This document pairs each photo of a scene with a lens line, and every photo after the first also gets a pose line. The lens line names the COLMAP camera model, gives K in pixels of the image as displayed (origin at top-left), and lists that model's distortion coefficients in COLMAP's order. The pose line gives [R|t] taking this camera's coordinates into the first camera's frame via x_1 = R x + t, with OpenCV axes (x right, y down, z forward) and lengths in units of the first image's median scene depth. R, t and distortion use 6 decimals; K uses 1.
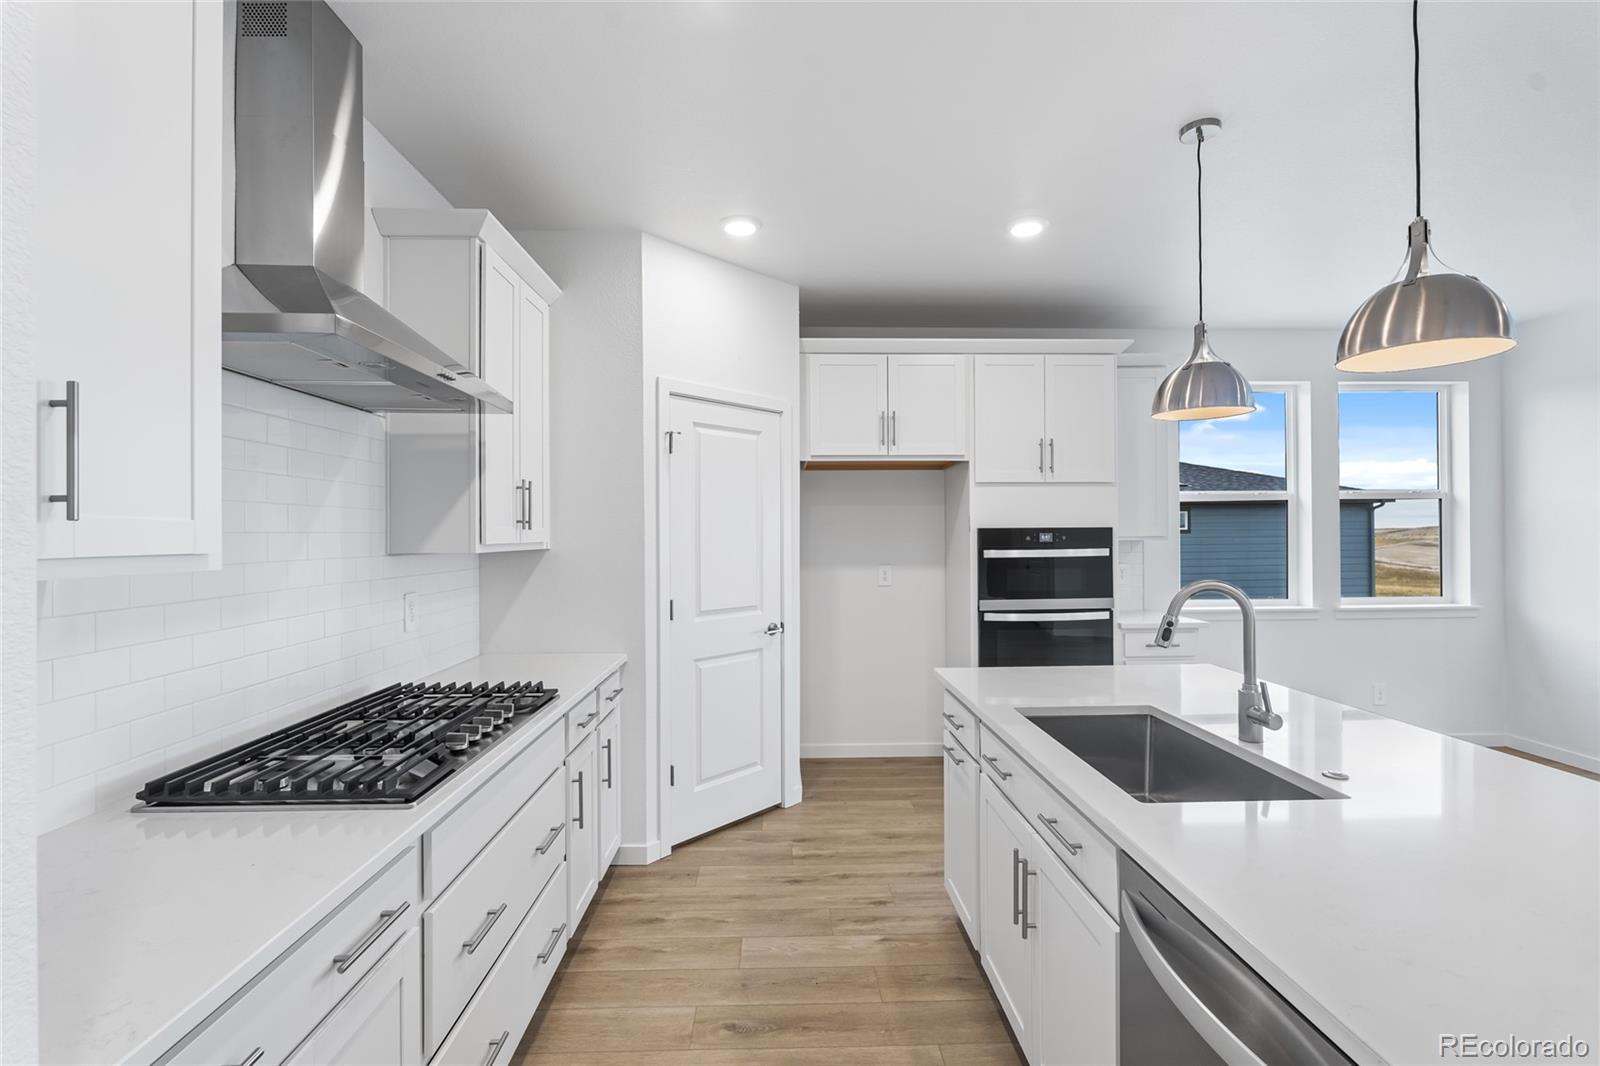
lens RADIAL K [[714.5, 0, 793.2], [0, 714.5, 521.5], [0, 0, 1]] dist [0.004323, -0.000313]
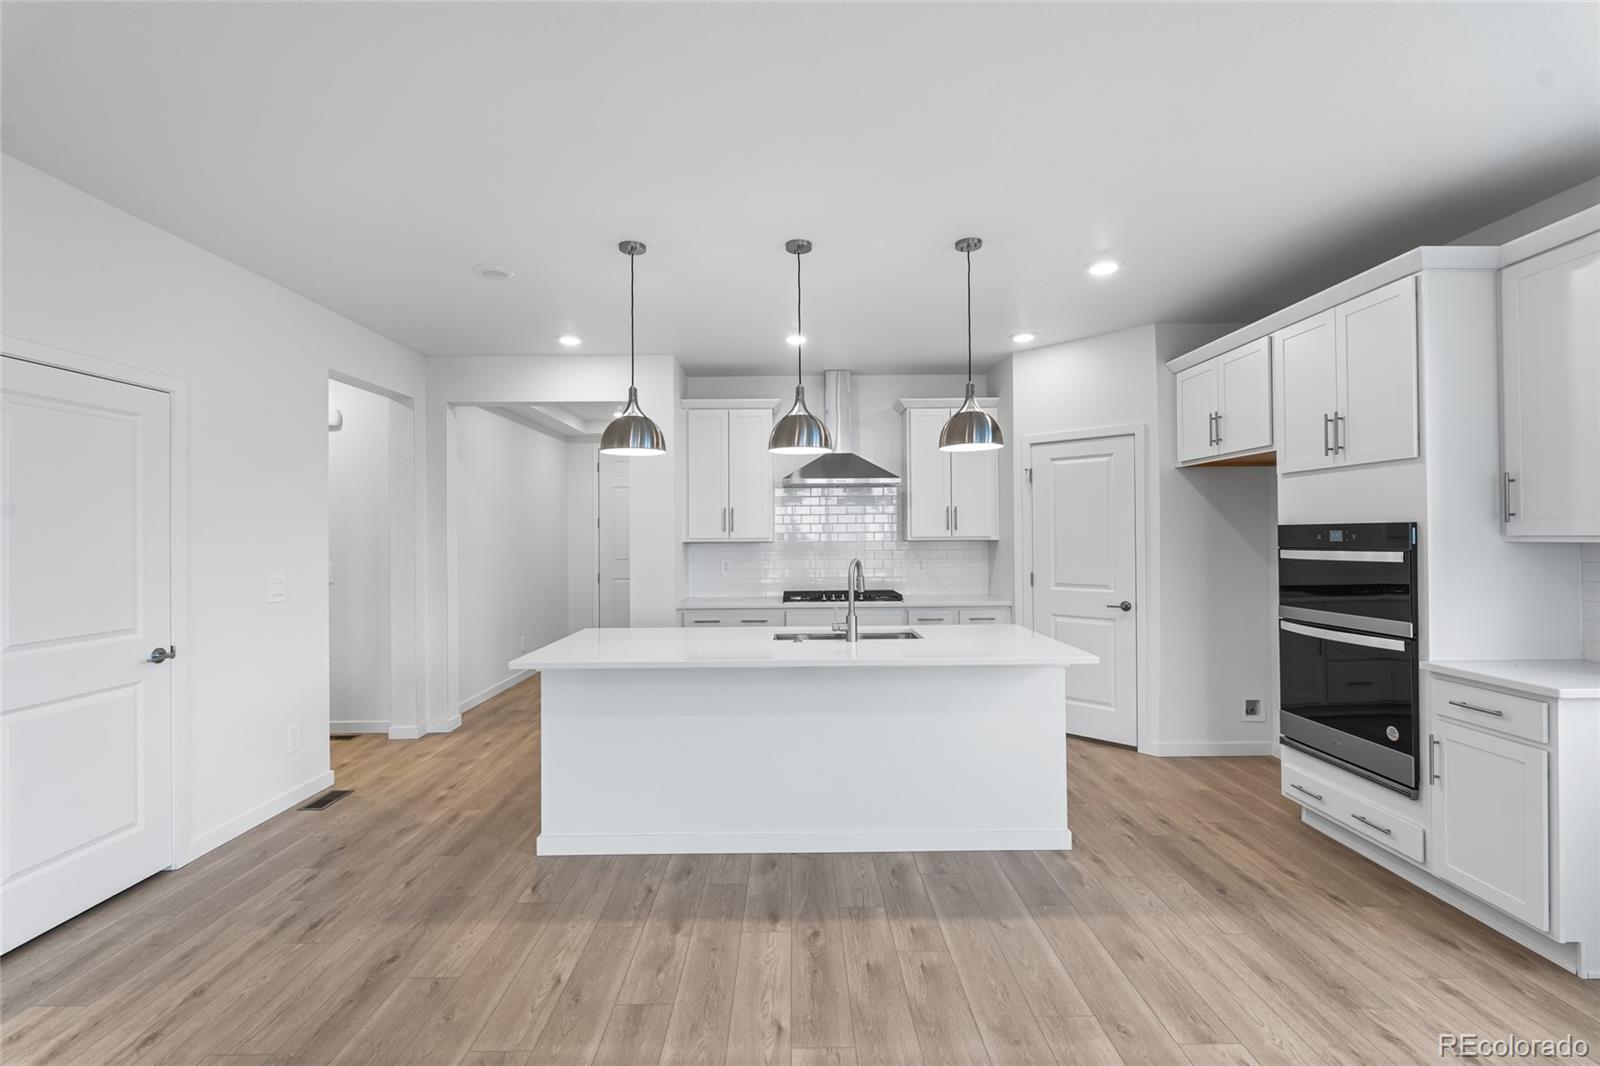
lens RADIAL K [[714.5, 0, 803.5], [0, 714.5, 535.5], [0, 0, 1]] dist [0.004323, -0.000313]
pose [[-0.009440, 0.003682, -0.999949, 1.161327], [0.019710, 0.999800, 0.003495, 0.007327], [0.999761, -0.019676, -0.009510, 0.411436]]
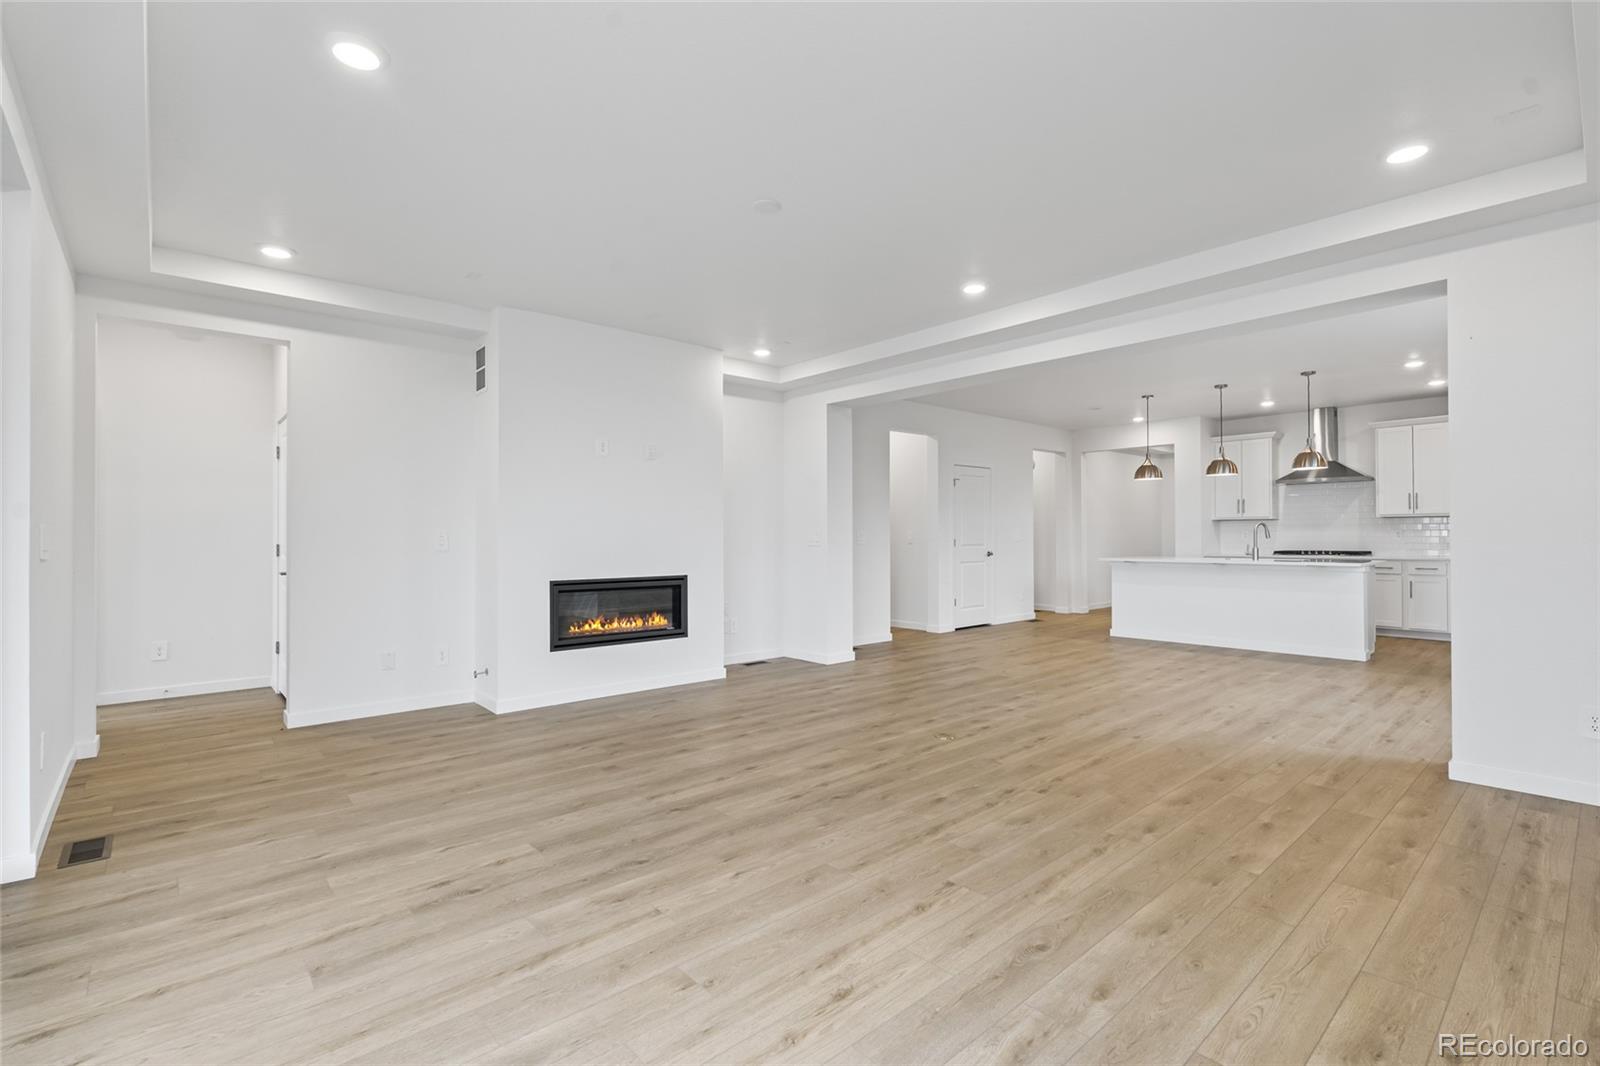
lens RADIAL K [[731.0, 0, 802.7], [0, 731.0, 533.3], [0, 0, 1]] dist [0.000226, 0.000124]
pose [[-0.754333, 0.005933, -0.656465, 1.939939], [0.015177, 0.999850, -0.008402, 0.044153], [0.656317, -0.016301, -0.754309, 0.844925]]
